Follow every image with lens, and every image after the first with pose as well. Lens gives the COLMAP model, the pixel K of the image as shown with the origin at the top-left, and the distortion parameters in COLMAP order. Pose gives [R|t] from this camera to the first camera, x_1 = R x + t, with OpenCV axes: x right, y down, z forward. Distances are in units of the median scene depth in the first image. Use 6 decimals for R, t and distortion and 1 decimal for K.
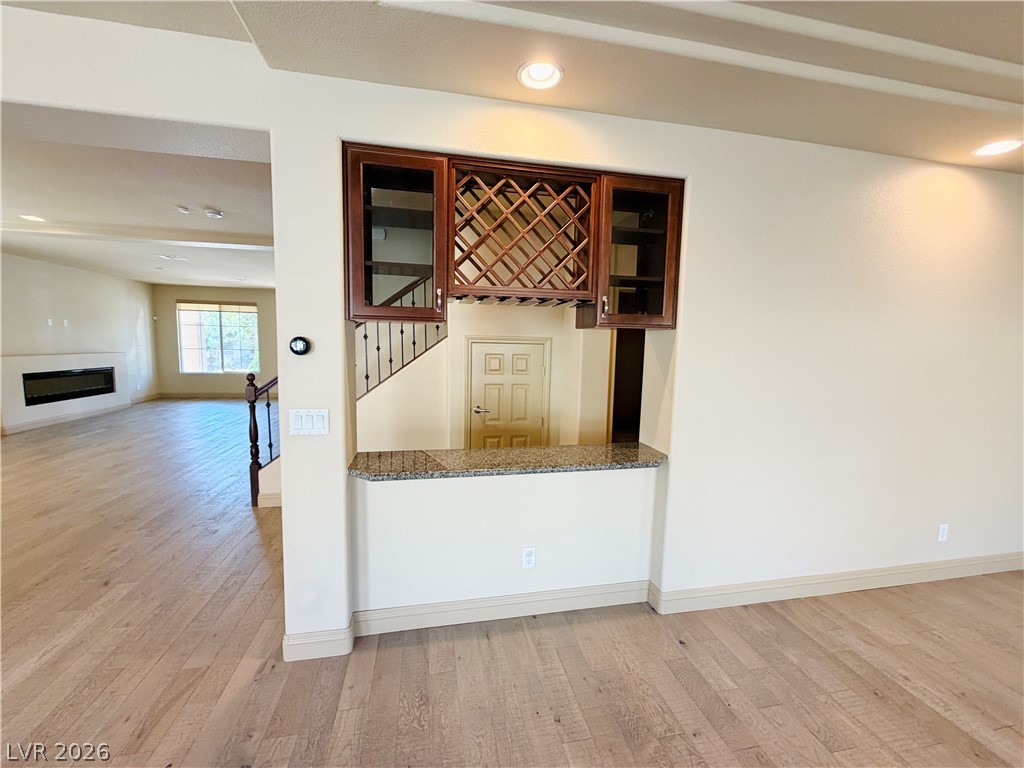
lens RADIAL K [[407.9, 0, 509.4], [0, 407.9, 384.3], [0, 0, 1]] dist [-0.000592, 0.000108]
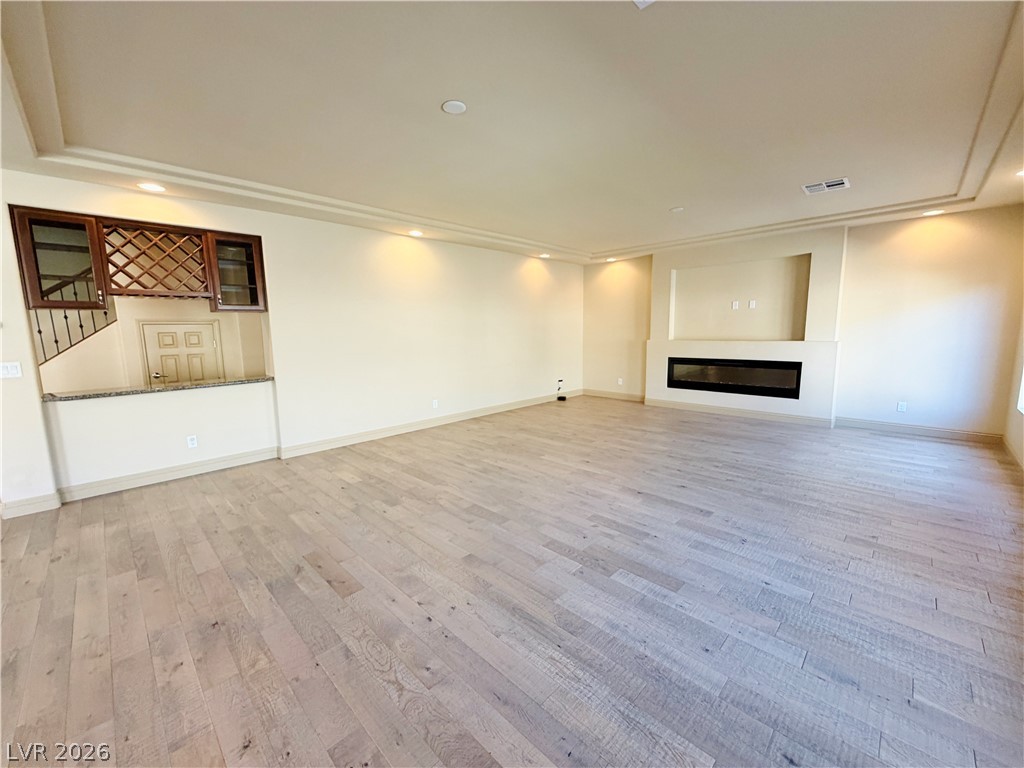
lens RADIAL K [[409.2, 0, 509.3], [0, 409.2, 383.5], [0, 0, 1]] dist [0.000276, 0.000357]
pose [[0.832028, -0.108765, 0.543967, 0.270237], [0.089717, 0.994065, 0.061535, 0.197681], [-0.547431, -0.002396, 0.836847, -1.332785]]
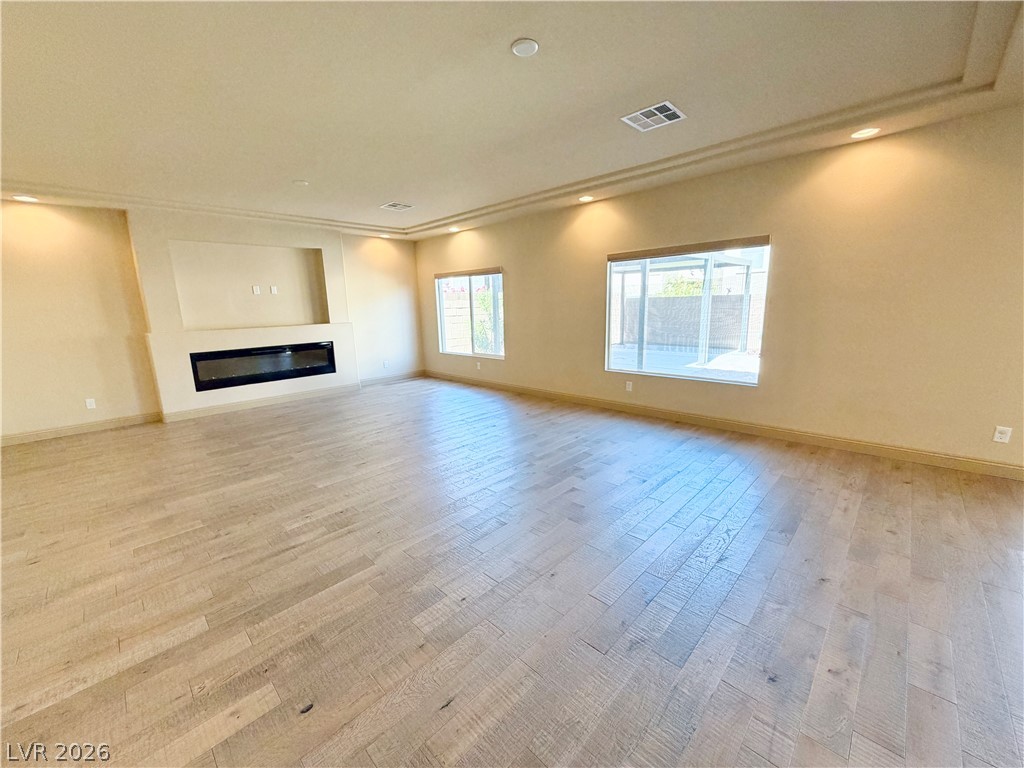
lens RADIAL K [[407.9, 0, 509.4], [0, 407.9, 384.3], [0, 0, 1]] dist [-0.000592, 0.000108]
pose [[-0.559161, -0.167818, 0.811896, -0.075457], [0.098589, 0.958890, 0.266101, 0.008419], [-0.823176, 0.228838, -0.519629, 0.437350]]
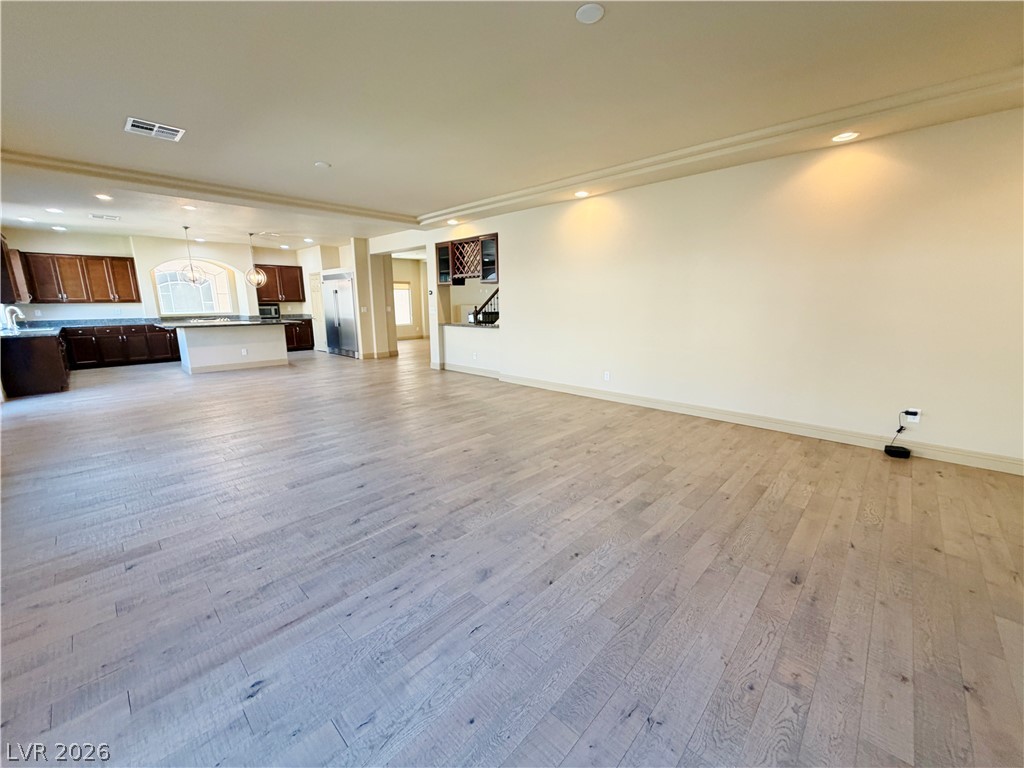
lens RADIAL K [[407.9, 0, 509.4], [0, 407.9, 384.3], [0, 0, 1]] dist [-0.000592, 0.000108]
pose [[0.567549, 0.141811, -0.811035, 3.084348], [-0.064657, 0.989690, 0.127803, 0.225546], [0.820797, -0.020095, 0.570867, -0.697768]]
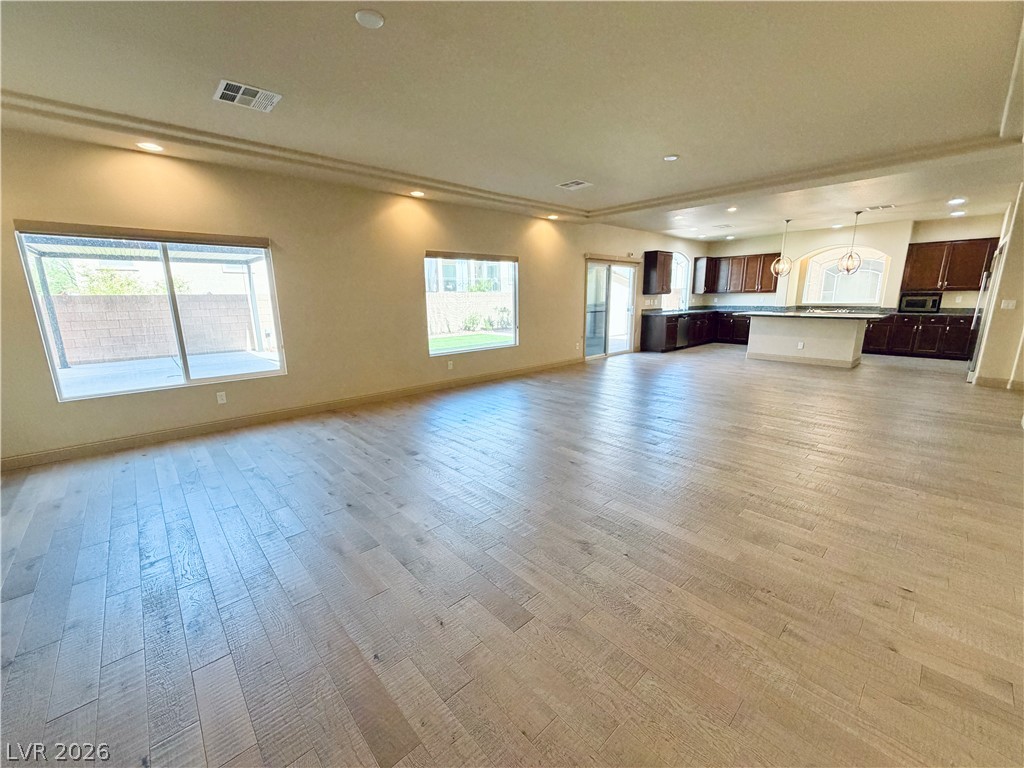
lens RADIAL K [[407.9, 0, 509.4], [0, 407.9, 384.3], [0, 0, 1]] dist [-0.000592, 0.000108]
pose [[-0.856654, 0.099789, -0.506149, 2.594625], [-0.057418, 0.956576, 0.285771, 0.015569], [0.512687, 0.273869, -0.813725, 1.188034]]
